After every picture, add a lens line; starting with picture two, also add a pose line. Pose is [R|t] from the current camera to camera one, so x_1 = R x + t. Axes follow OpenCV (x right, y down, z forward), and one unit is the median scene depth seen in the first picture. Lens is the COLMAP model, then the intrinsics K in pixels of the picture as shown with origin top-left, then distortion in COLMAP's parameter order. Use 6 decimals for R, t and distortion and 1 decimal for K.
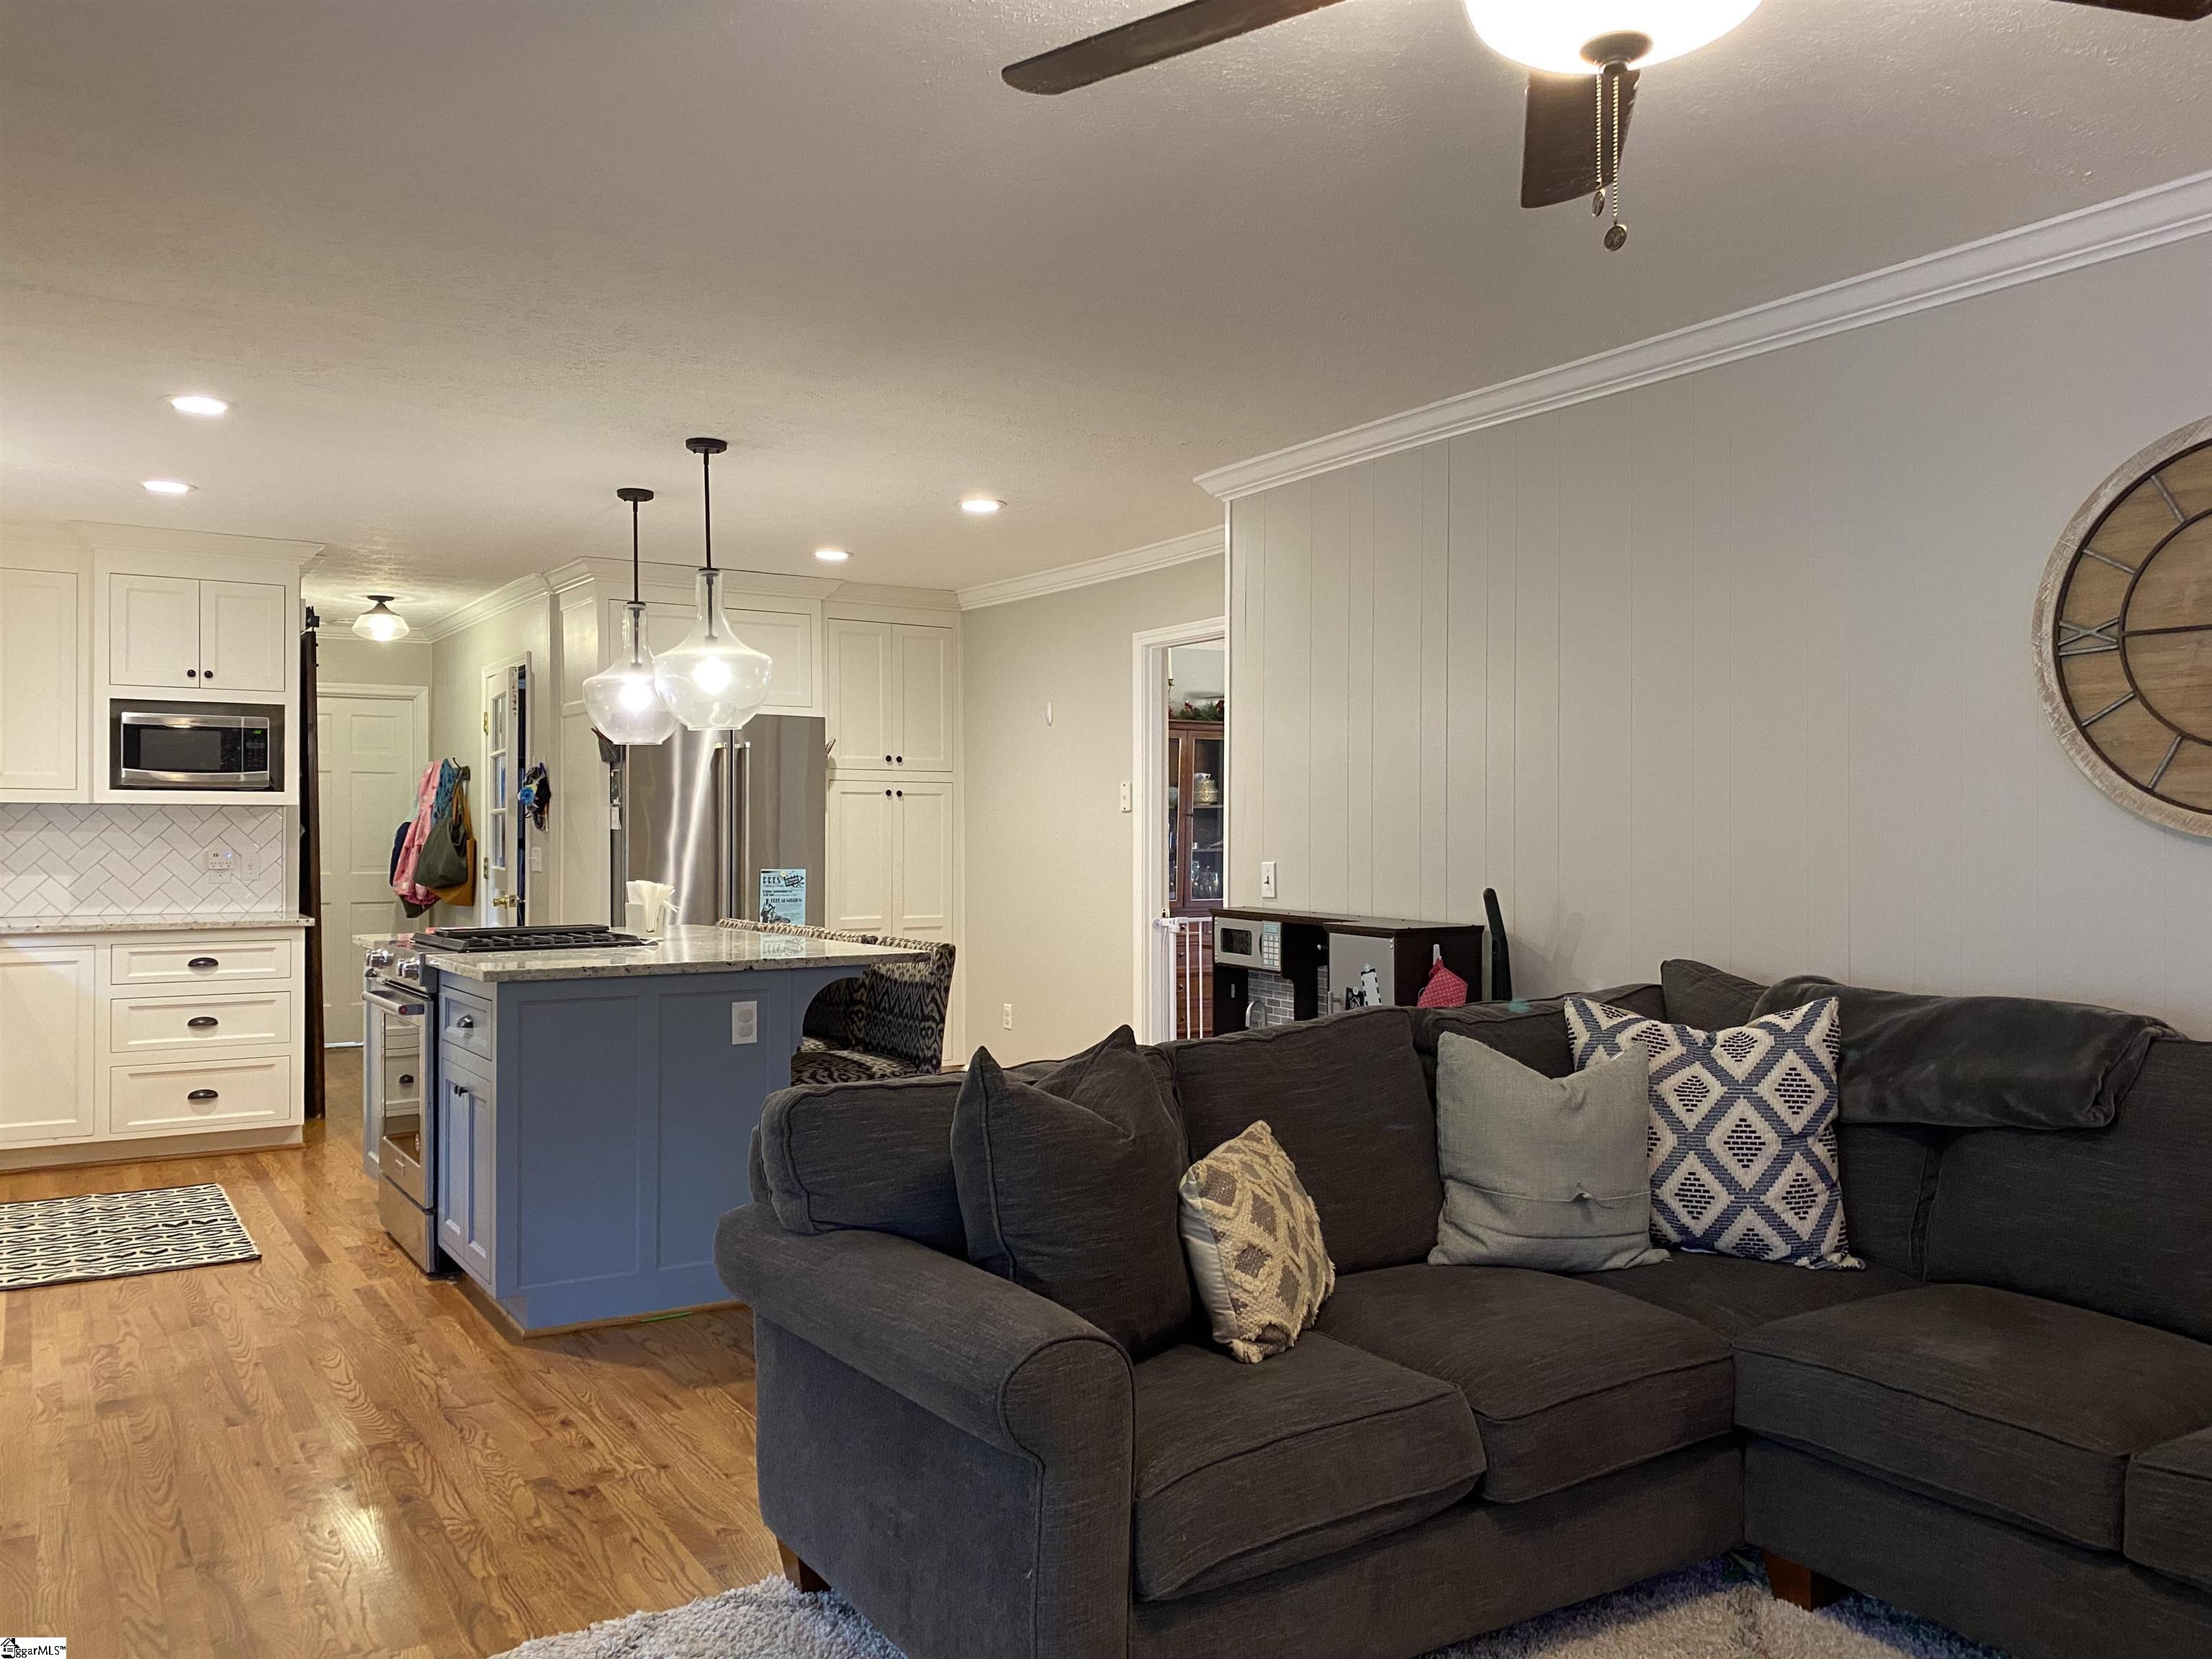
lens RADIAL K [[1696.2, 0, 1109.3], [0, 1696.2, 826.1], [0, 0, 1]] dist [0.064020, -0.059271]
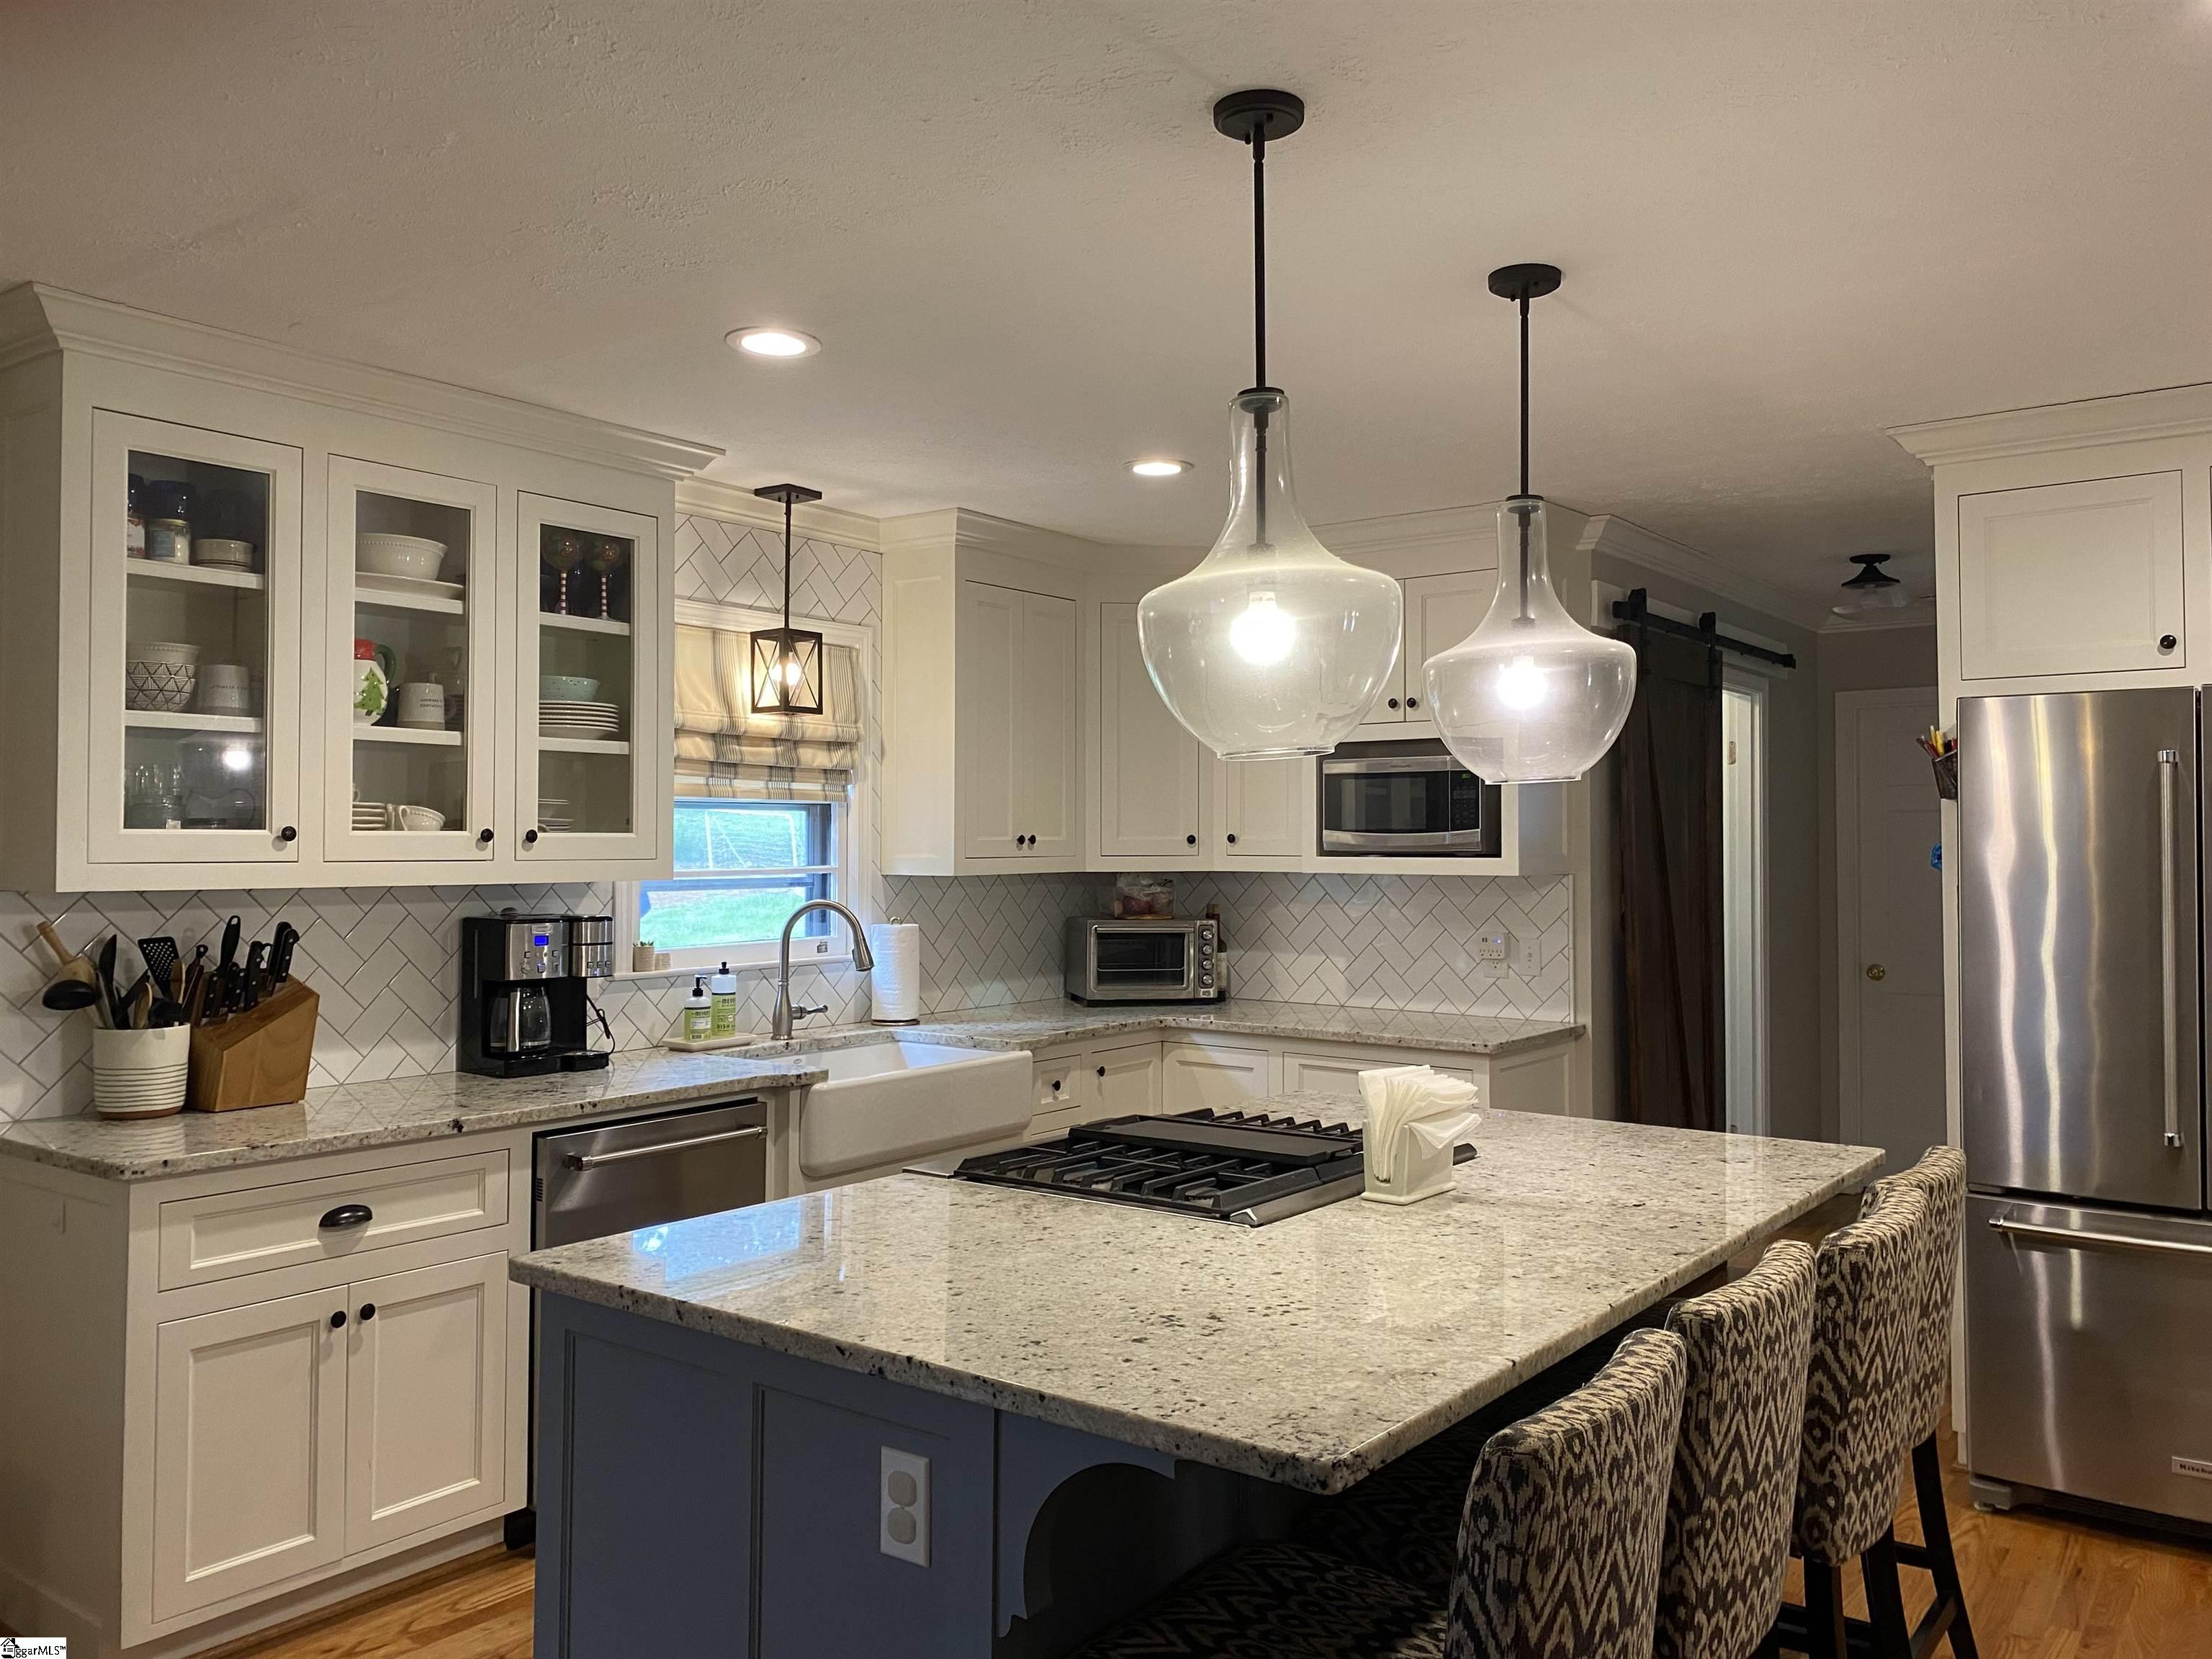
lens RADIAL K [[1696.2, 0, 1108.7], [0, 1696.2, 832.8], [0, 0, 1]] dist [0.064020, -0.059271]
pose [[0.370206, -0.005441, -0.928934, 0.118099], [-0.003156, 0.999970, -0.007115, -0.025987], [0.928944, 0.005566, 0.370177, 0.610200]]
